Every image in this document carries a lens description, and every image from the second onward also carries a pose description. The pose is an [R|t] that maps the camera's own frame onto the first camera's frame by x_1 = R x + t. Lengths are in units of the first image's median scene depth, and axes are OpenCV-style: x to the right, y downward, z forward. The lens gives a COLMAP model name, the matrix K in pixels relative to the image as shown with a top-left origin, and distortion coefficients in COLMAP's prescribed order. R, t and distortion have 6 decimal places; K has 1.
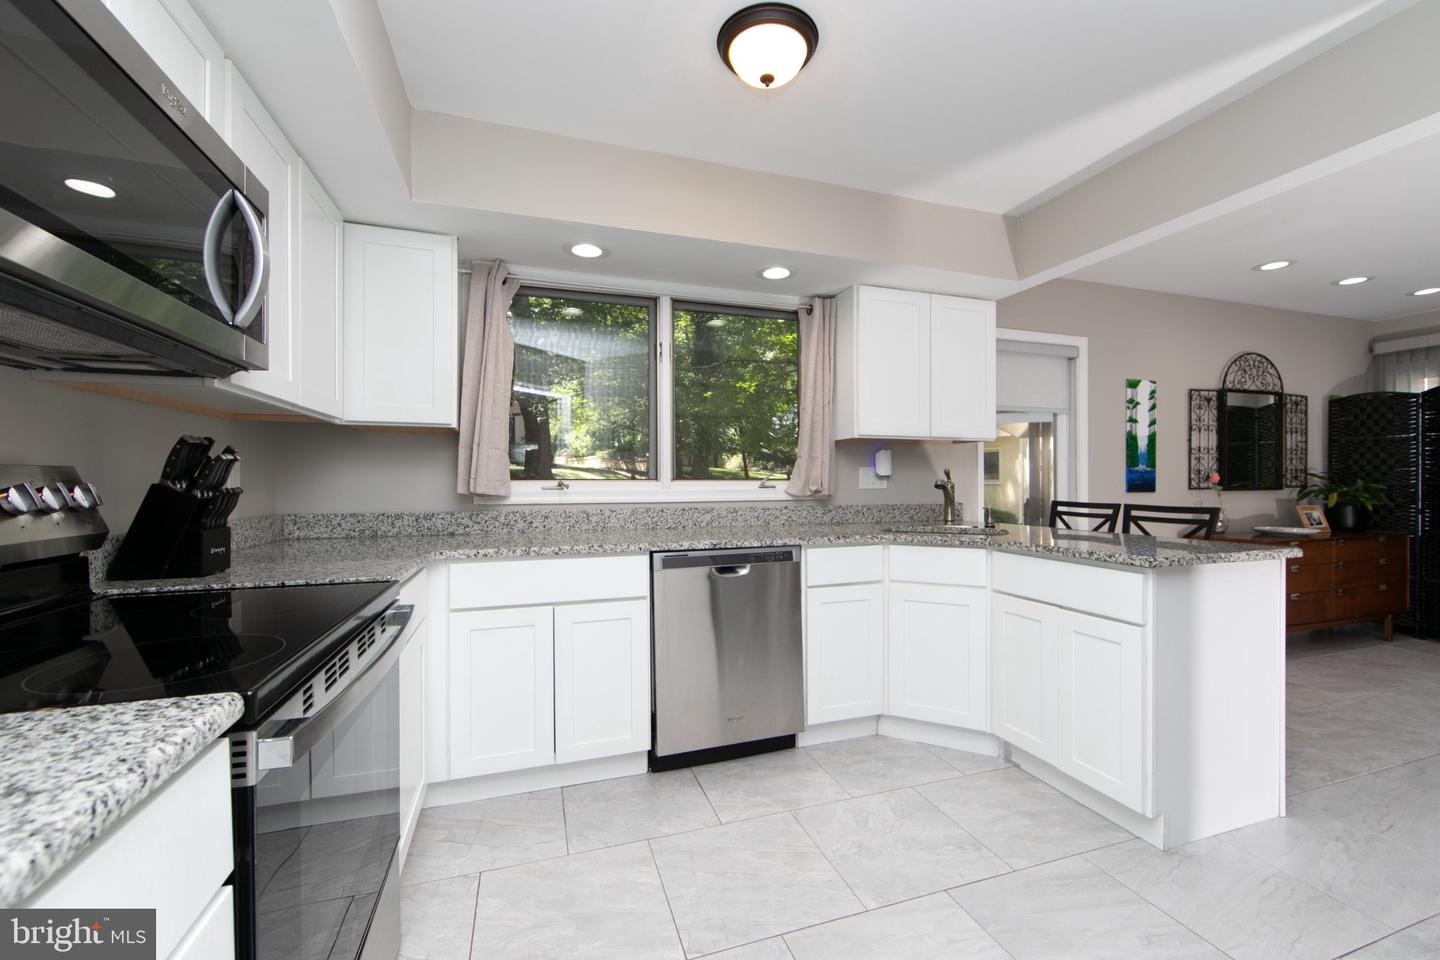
lens RADIAL K [[587.5, 0, 734.3], [0, 587.5, 474.9], [0, 0, 1]] dist [-0.000064, 0.000642]
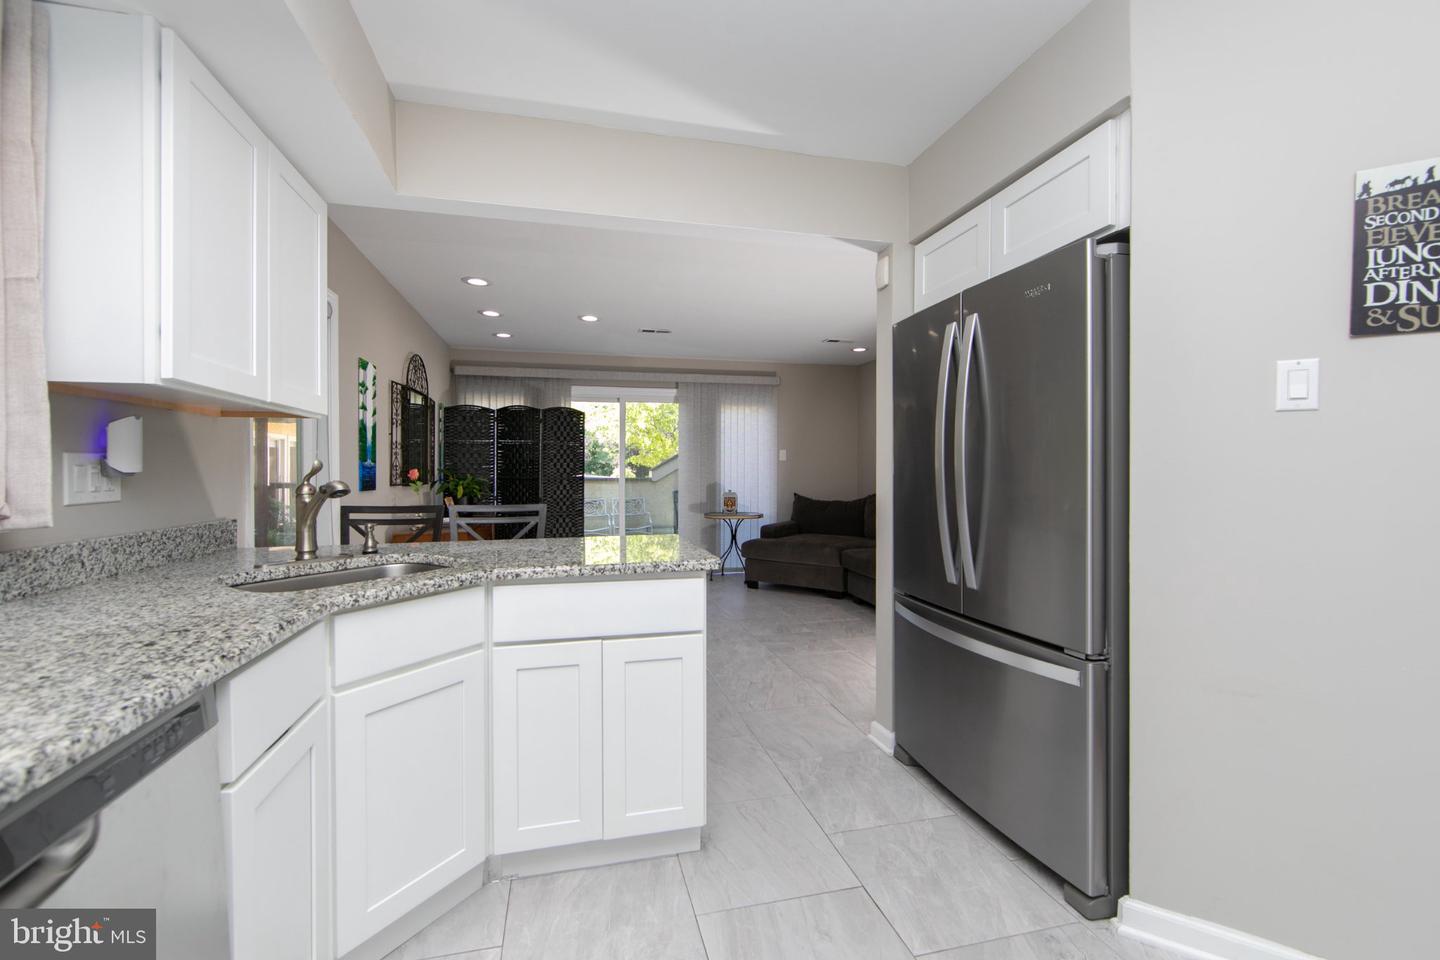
lens RADIAL K [[587.5, 0, 690.5], [0, 587.5, 476.3], [0, 0, 1]] dist [-0.000064, 0.000642]
pose [[0.112478, -0.007947, 0.993622, -0.122211], [-0.007339, 0.999934, 0.008828, -0.002881], [-0.993627, -0.008285, 0.112412, 0.421623]]
